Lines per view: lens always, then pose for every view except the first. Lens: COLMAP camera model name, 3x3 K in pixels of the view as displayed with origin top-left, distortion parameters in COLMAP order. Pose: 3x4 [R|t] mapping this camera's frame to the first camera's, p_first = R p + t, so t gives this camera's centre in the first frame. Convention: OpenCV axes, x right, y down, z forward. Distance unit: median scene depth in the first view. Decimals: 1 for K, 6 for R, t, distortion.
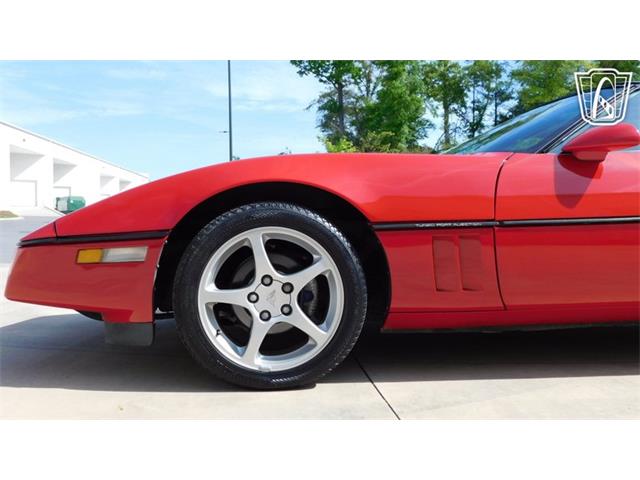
lens RADIAL K [[538.7, 0, 327.6], [0, 538.7, 241.5], [0, 0, 1]] dist [0.004064, 0.001714]
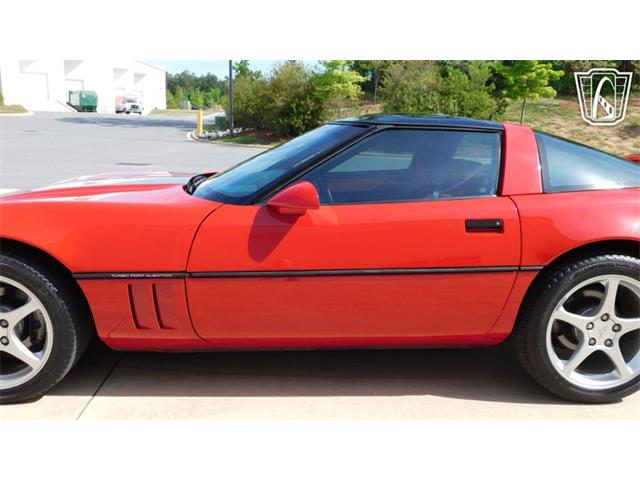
lens RADIAL K [[538.7, 0, 327.6], [0, 538.7, 241.5], [0, 0, 1]] dist [0.004064, 0.001714]
pose [[0.998188, 0.042795, -0.042303, 0.673671], [-0.034159, 0.981740, 0.187135, -0.334424], [0.049538, -0.185351, 0.981423, -0.090856]]
